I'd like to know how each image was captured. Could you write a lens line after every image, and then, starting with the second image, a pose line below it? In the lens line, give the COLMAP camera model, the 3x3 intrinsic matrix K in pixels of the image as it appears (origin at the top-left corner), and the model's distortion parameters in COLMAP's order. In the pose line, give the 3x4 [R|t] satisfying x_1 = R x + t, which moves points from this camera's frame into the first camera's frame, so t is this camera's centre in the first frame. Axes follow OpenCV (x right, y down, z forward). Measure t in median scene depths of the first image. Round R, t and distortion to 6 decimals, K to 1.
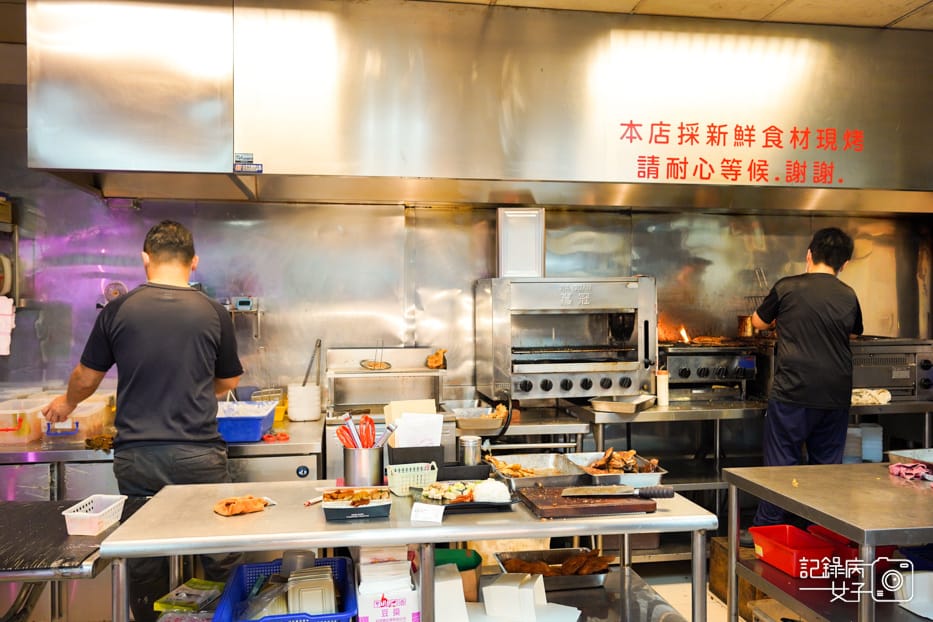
lens RADIAL K [[751.3, 0, 466.1], [0, 751.3, 312.0], [0, 0, 1]] dist [-0.000265, -0.004932]
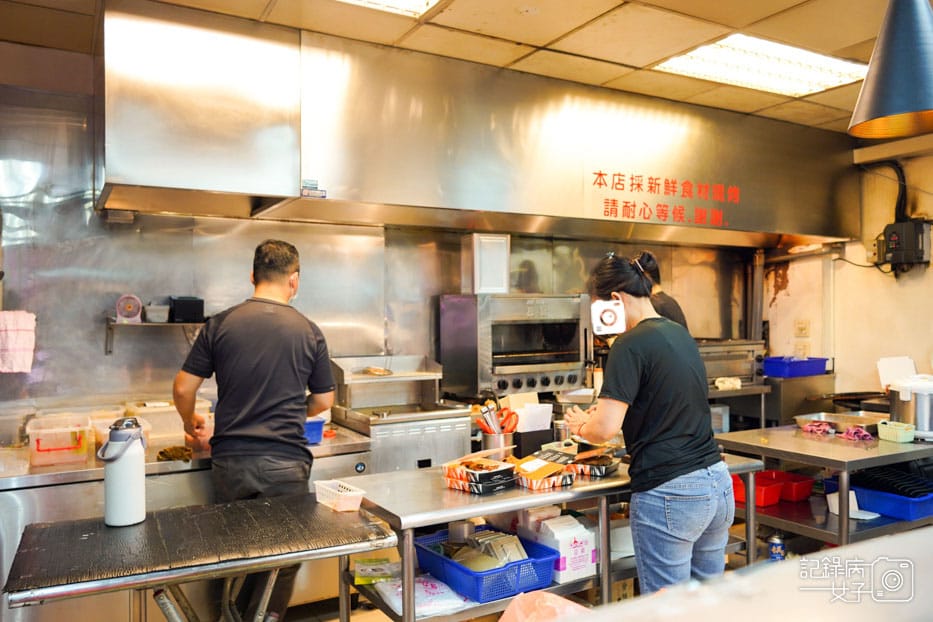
lens RADIAL K [[751.3, 0, 464.2], [0, 751.3, 312.2], [0, 0, 1]] dist [-0.000265, -0.004932]
pose [[0.929967, -0.003898, 0.367623, -0.452767], [0.008547, 0.999903, -0.011019, -0.003862], [-0.367544, 0.013390, 0.929910, -0.089820]]
